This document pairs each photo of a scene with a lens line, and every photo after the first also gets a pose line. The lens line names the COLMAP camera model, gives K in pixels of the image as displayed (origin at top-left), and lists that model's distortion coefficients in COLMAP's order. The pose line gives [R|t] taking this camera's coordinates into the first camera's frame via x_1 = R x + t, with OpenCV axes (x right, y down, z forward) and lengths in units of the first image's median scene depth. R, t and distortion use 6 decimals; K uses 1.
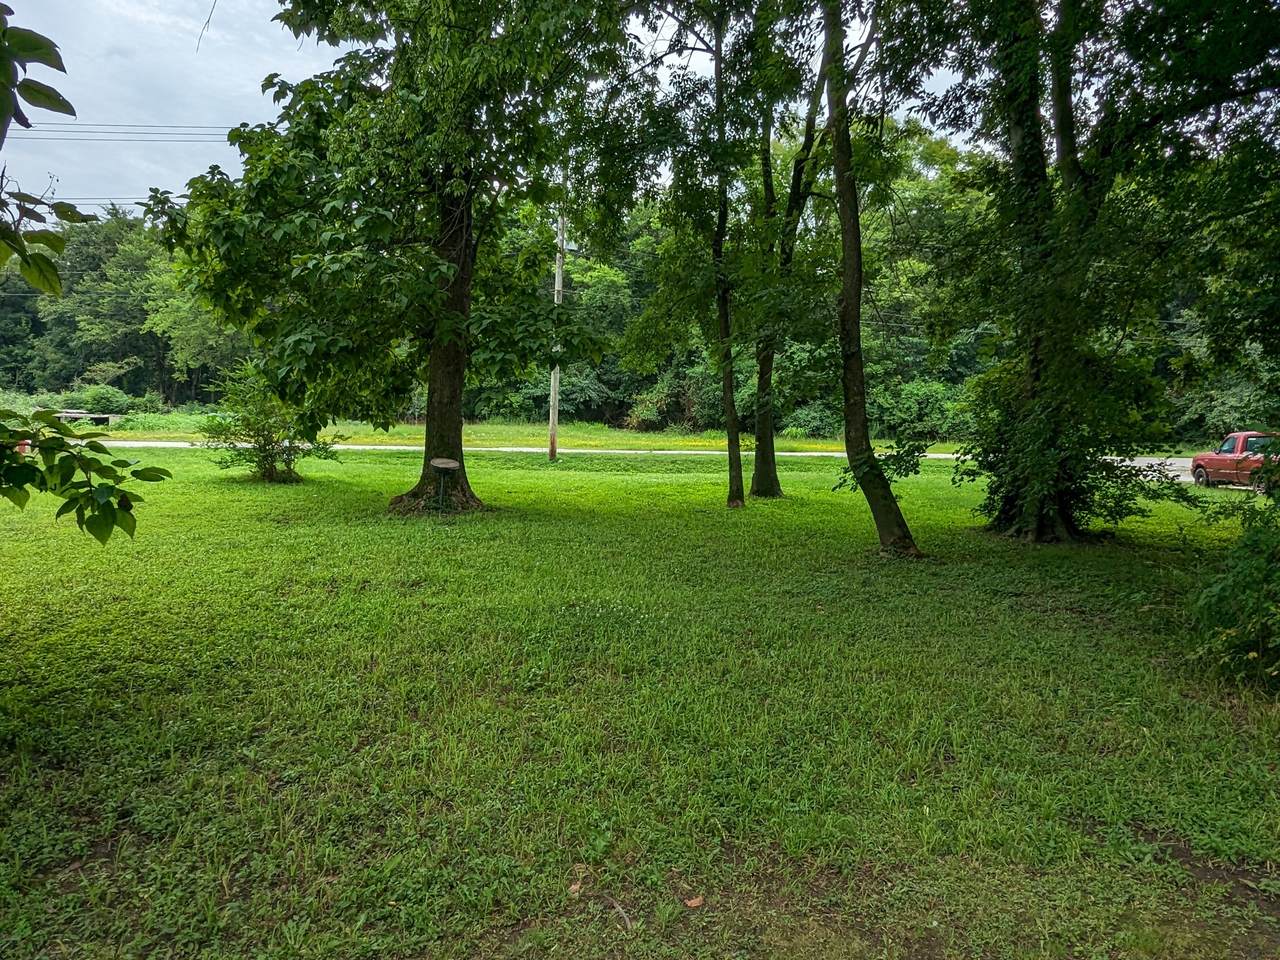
lens RADIAL K [[997.3, 0, 639.9], [0, 997.3, 481.5], [0, 0, 1]] dist [-0.010118, -0.006615]
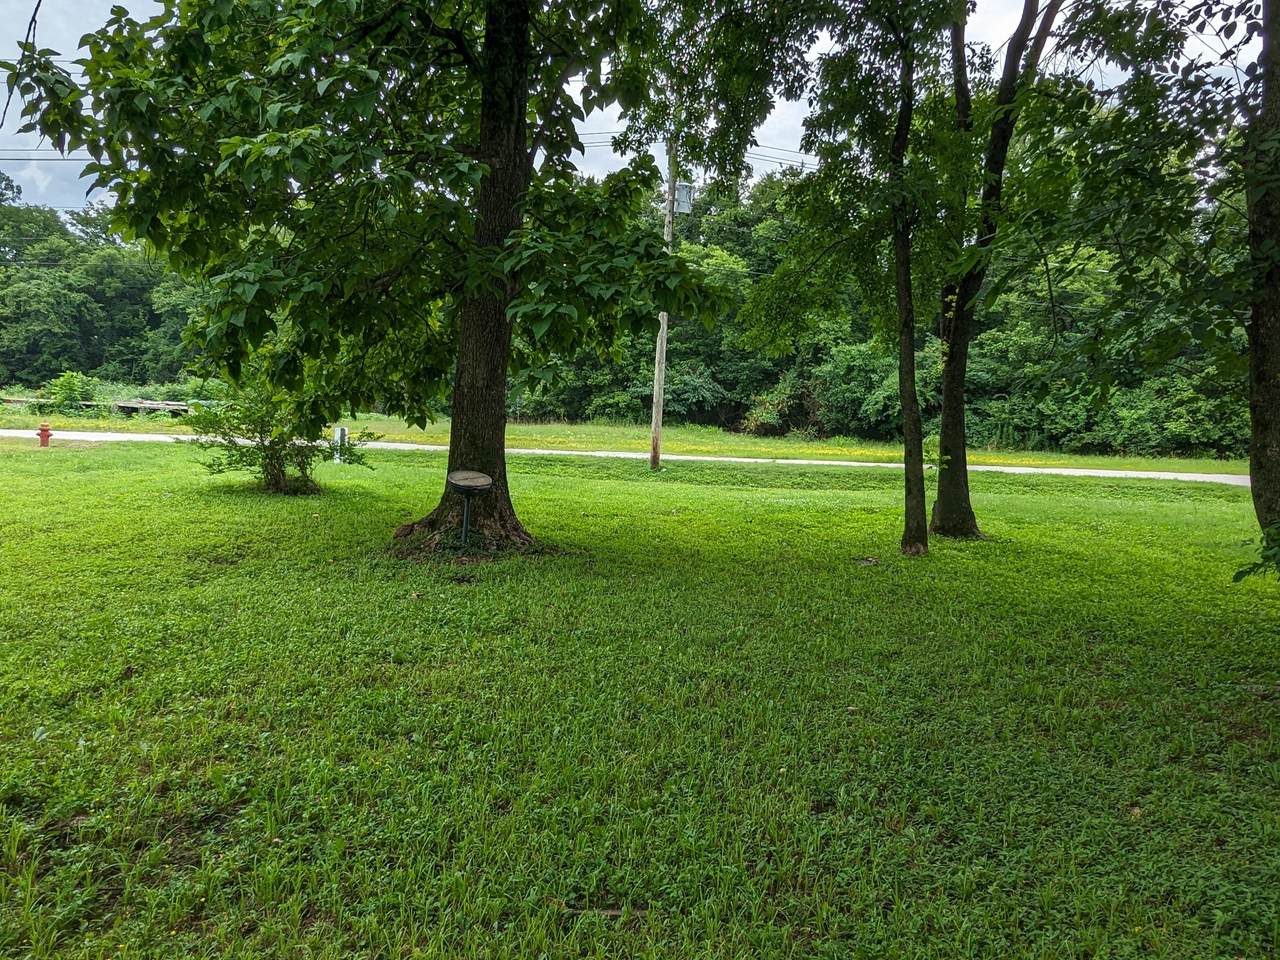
lens RADIAL K [[997.3, 0, 639.8], [0, 997.3, 475.2], [0, 0, 1]] dist [-0.010118, -0.006615]
pose [[0.993242, 0.025360, -0.113259, -0.005405], [-0.026487, 0.999613, -0.008458, -0.008149], [0.113000, 0.011401, 0.993530, 0.165404]]
